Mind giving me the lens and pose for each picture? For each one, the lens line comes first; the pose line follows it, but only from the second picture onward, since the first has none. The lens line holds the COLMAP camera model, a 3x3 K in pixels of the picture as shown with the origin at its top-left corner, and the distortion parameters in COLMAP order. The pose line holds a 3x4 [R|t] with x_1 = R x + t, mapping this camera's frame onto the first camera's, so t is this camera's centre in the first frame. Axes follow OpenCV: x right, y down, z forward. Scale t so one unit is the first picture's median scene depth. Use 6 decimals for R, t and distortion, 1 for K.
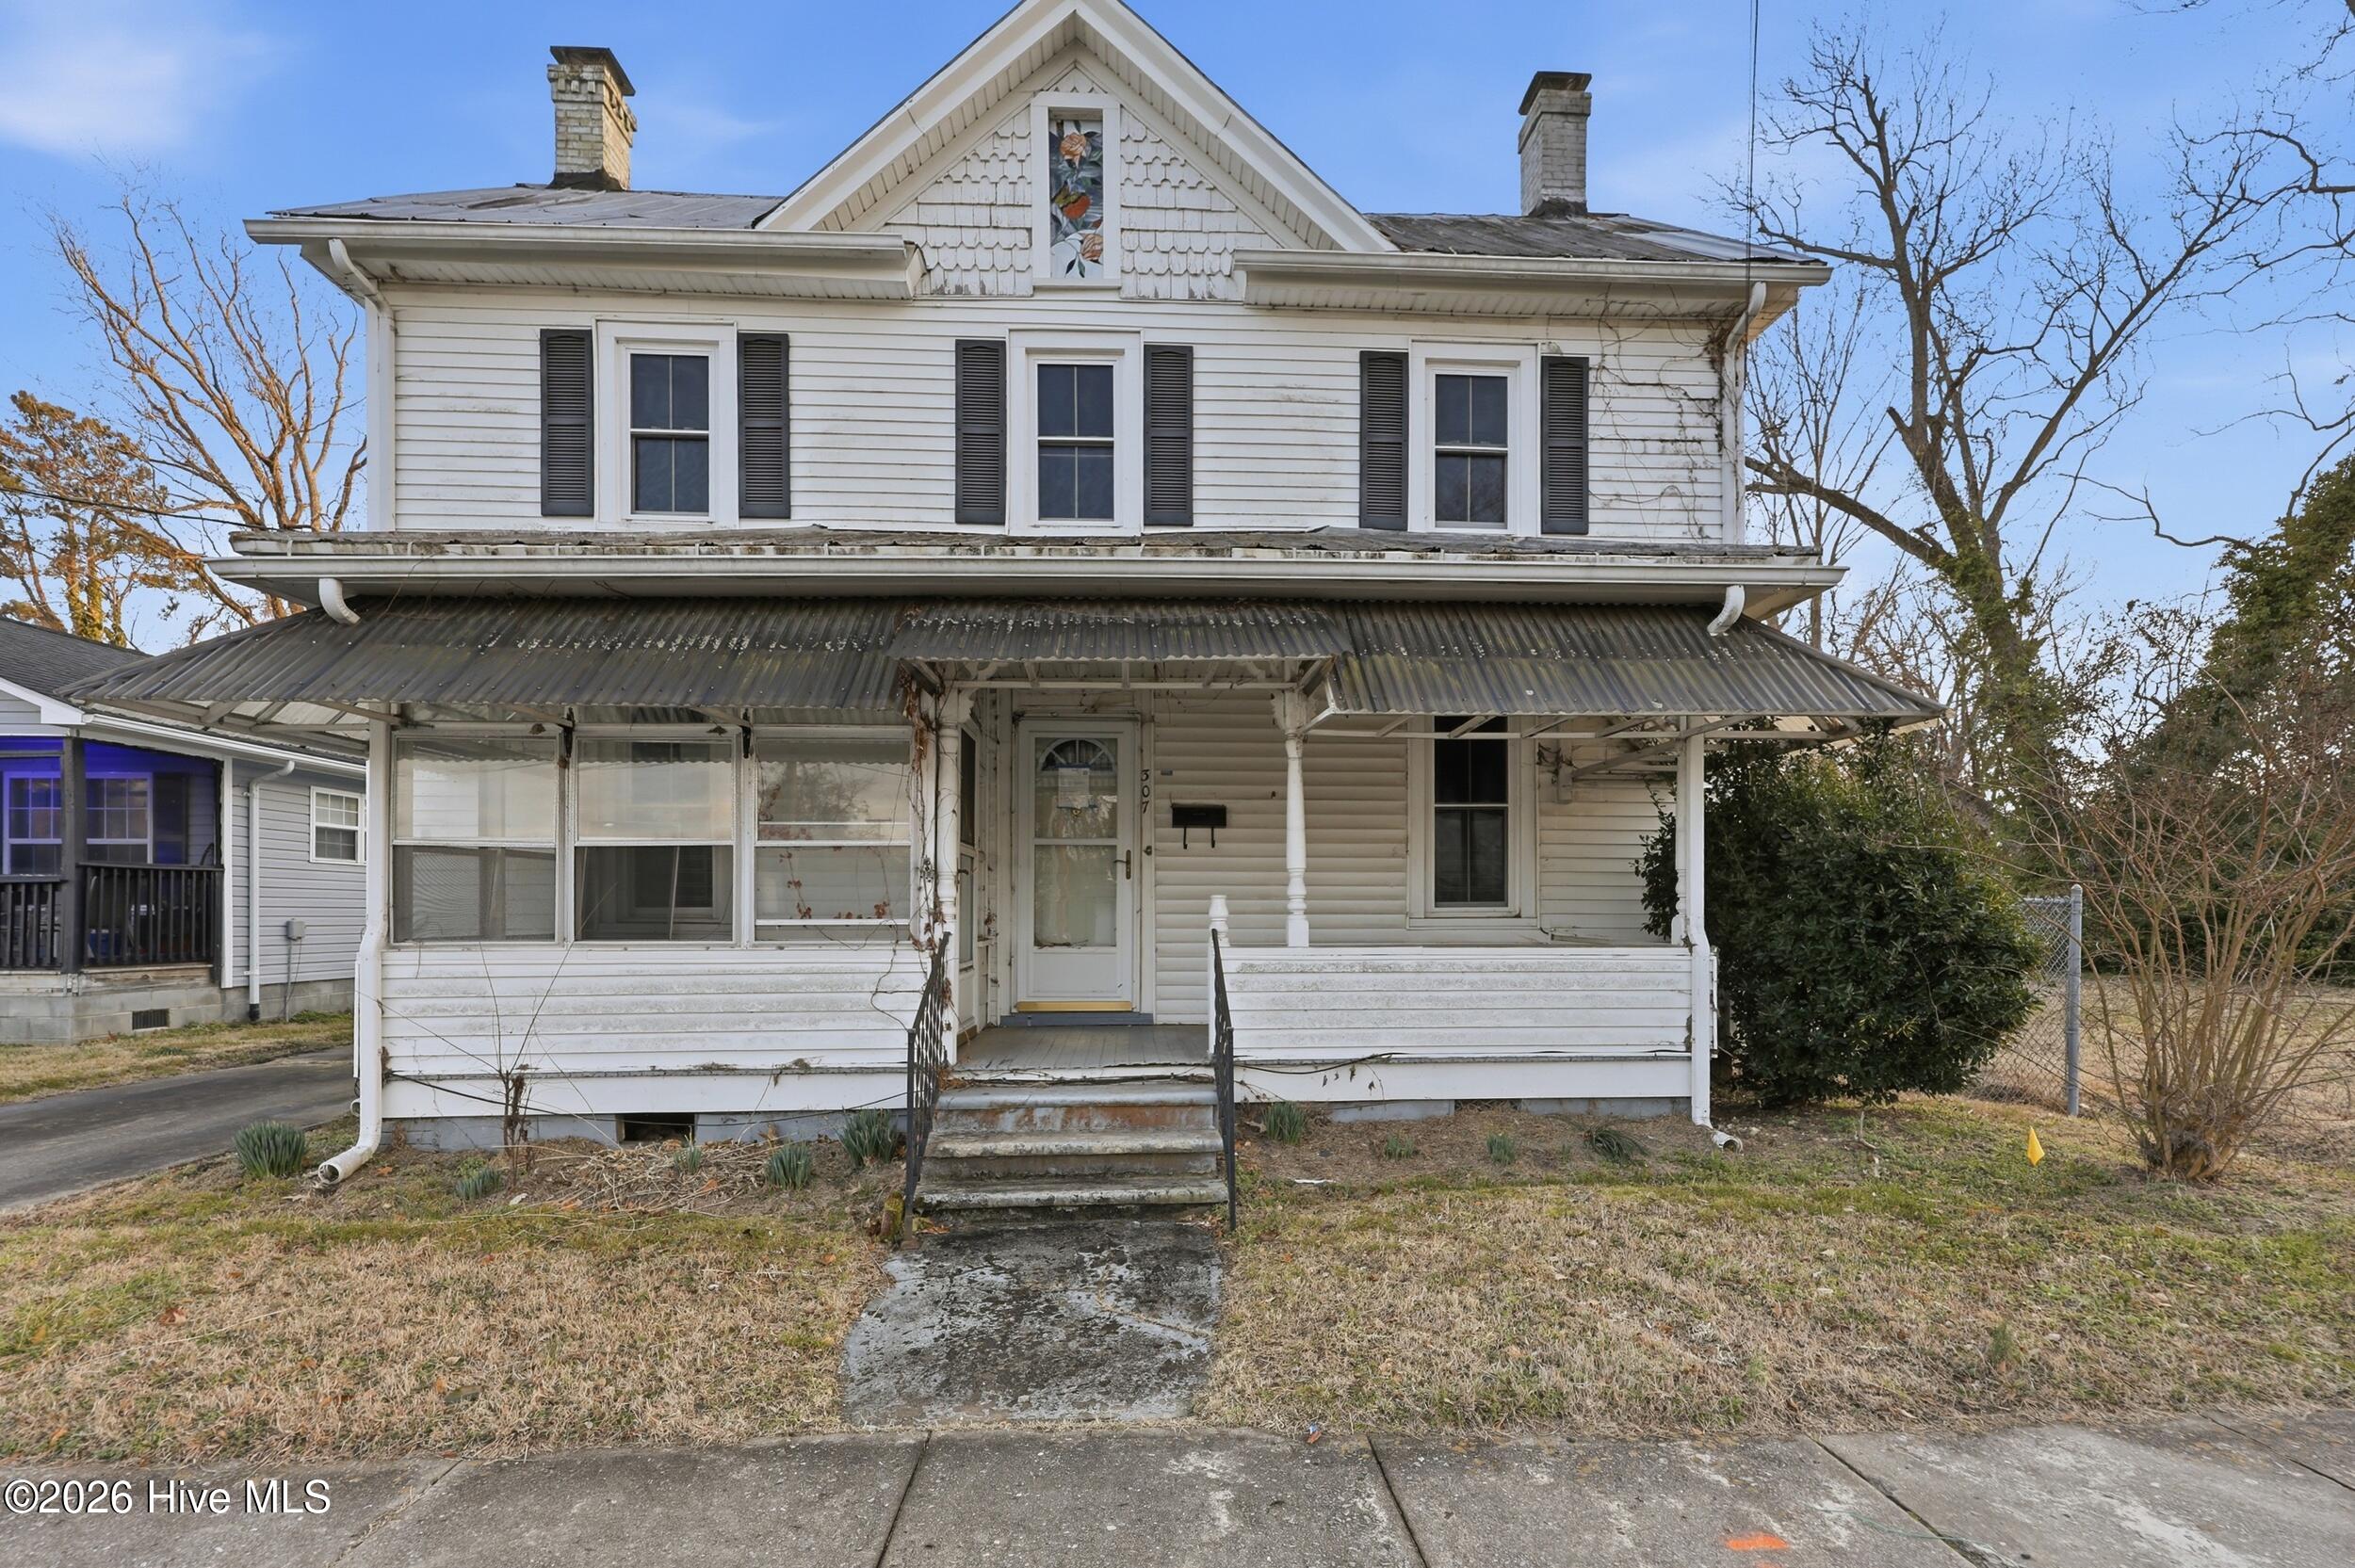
lens RADIAL K [[1035.6, 0, 1181.8], [0, 1035.6, 907.0], [0, 0, 1]] dist [-0.001813, -0.000117]
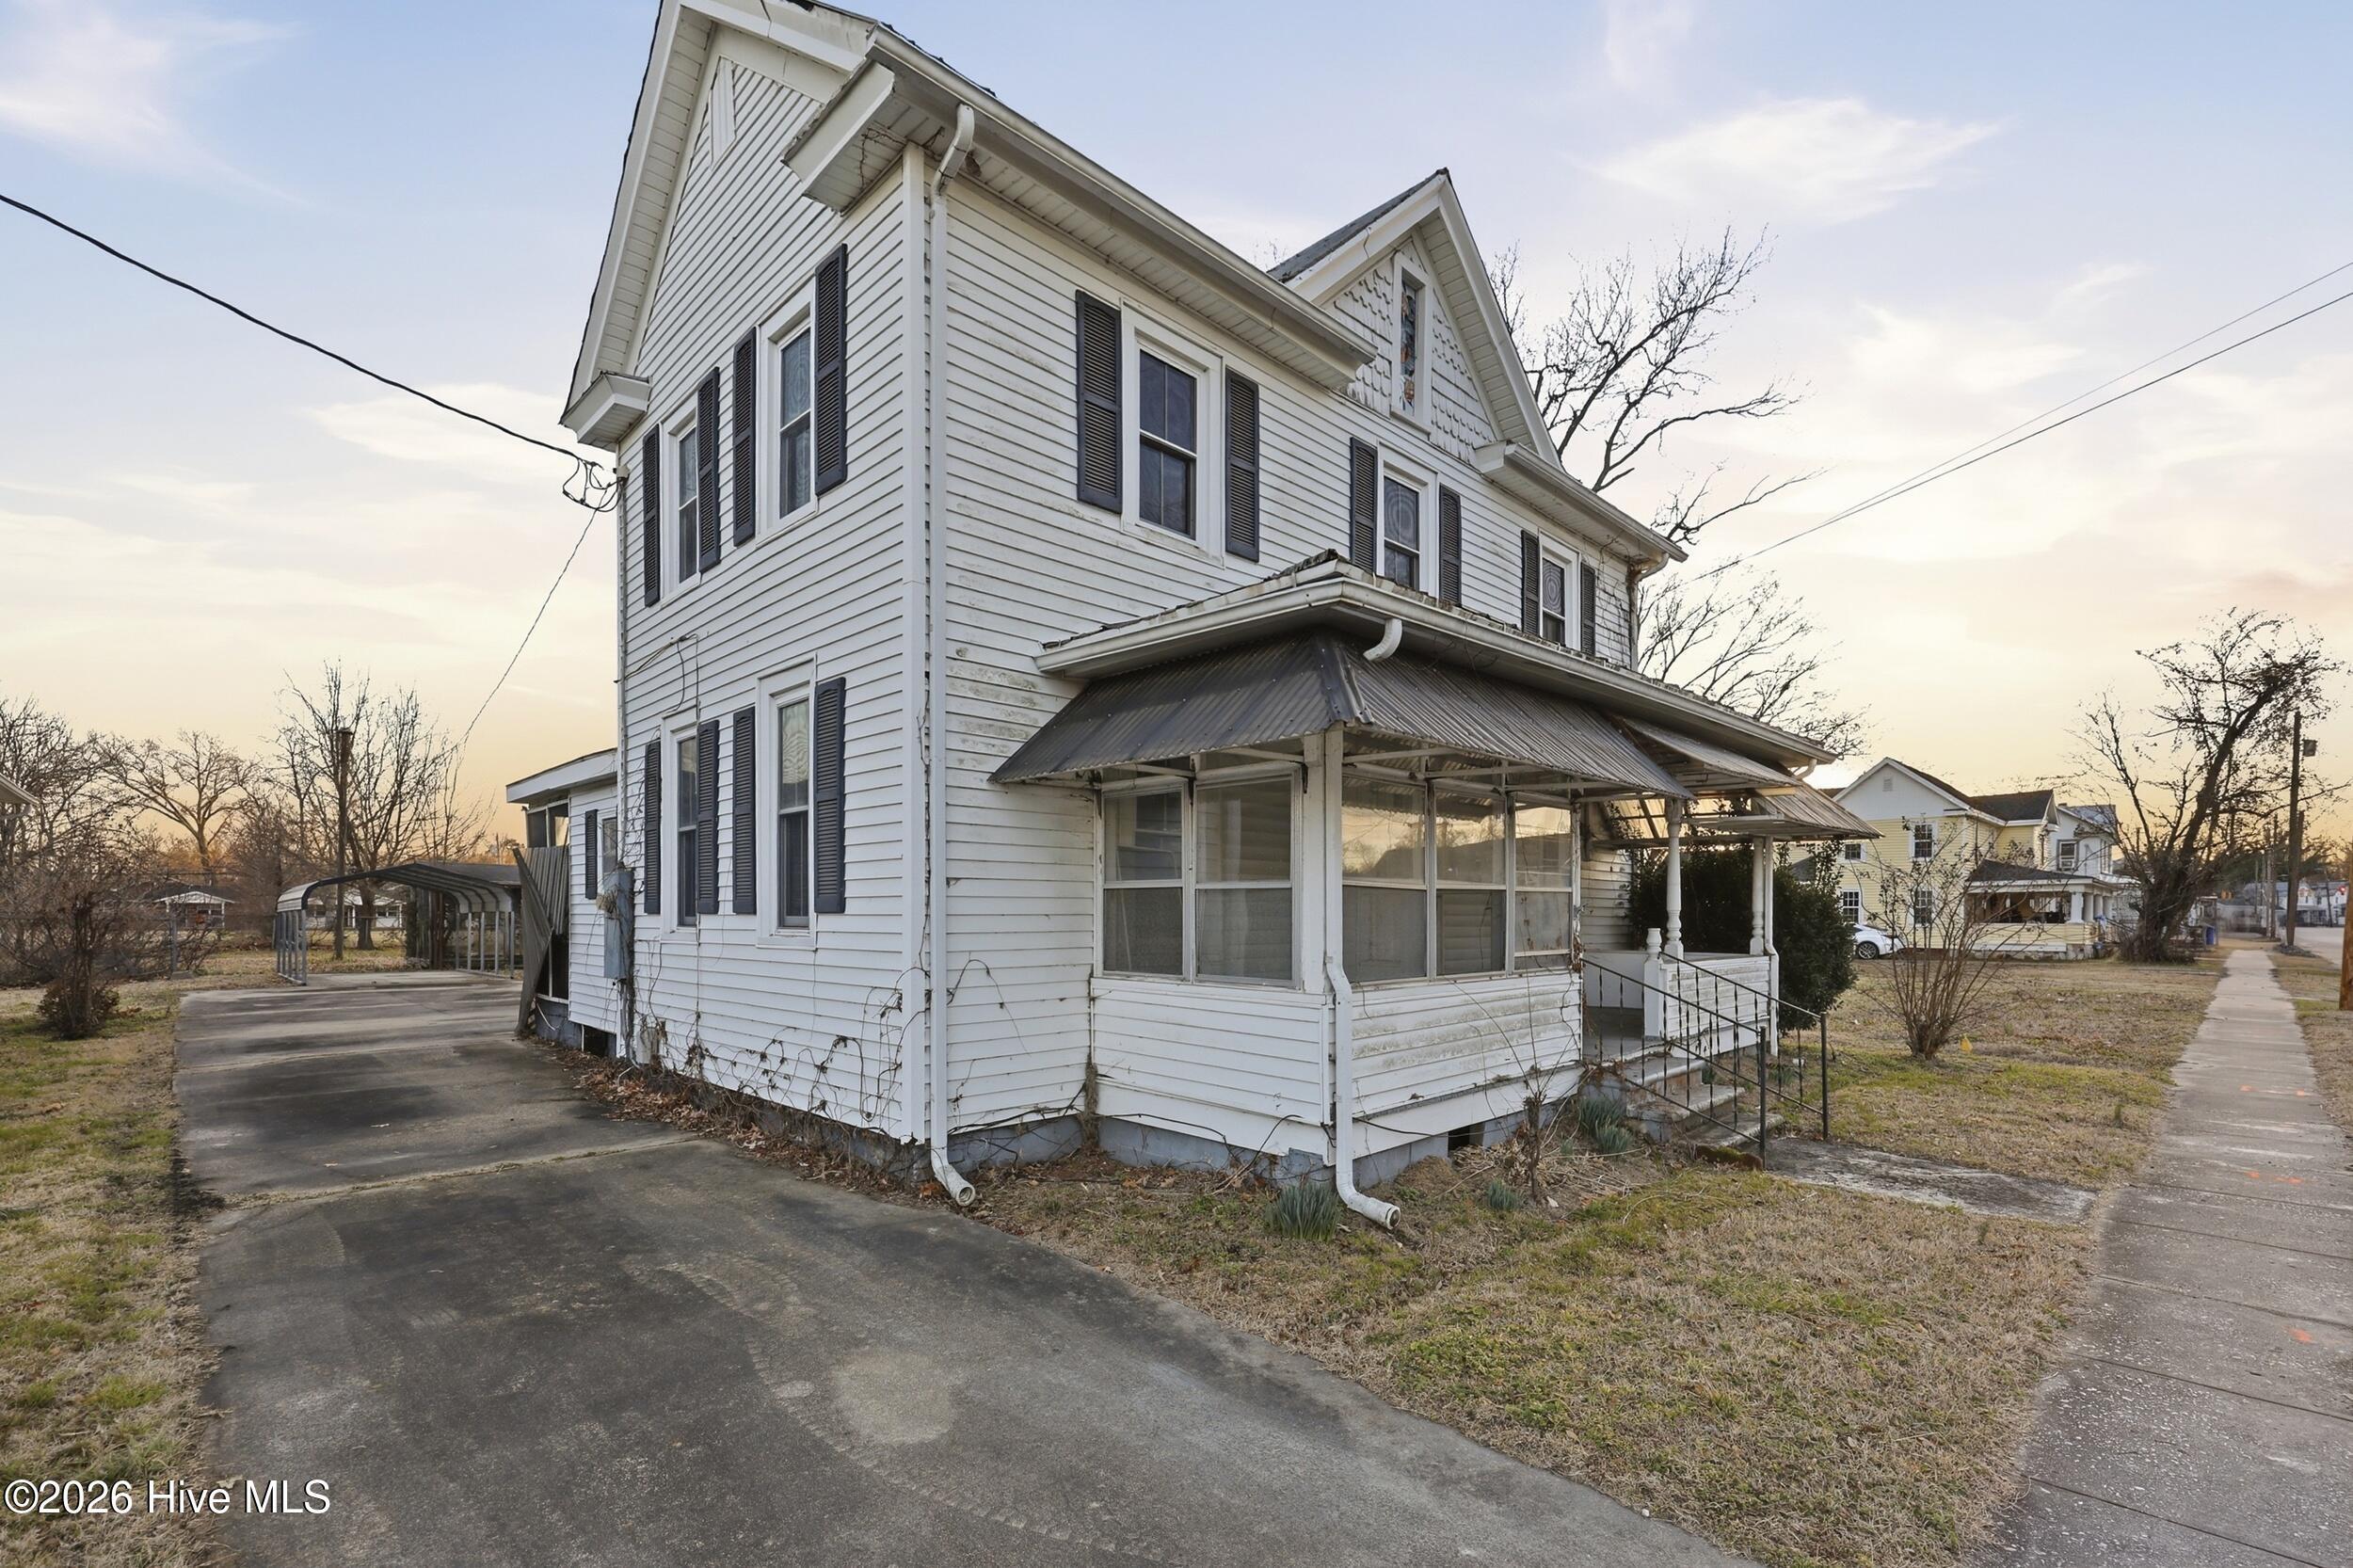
lens RADIAL K [[1034.8, 0, 1180.8], [0, 1034.8, 906.9], [0, 0, 1]] dist [-0.001813, -0.000117]
pose [[0.750908, 0.006252, 0.660377, -1.134884], [-0.005881, 0.999979, -0.002780, -0.026199], [-0.660380, -0.001797, 0.750929, 0.272397]]
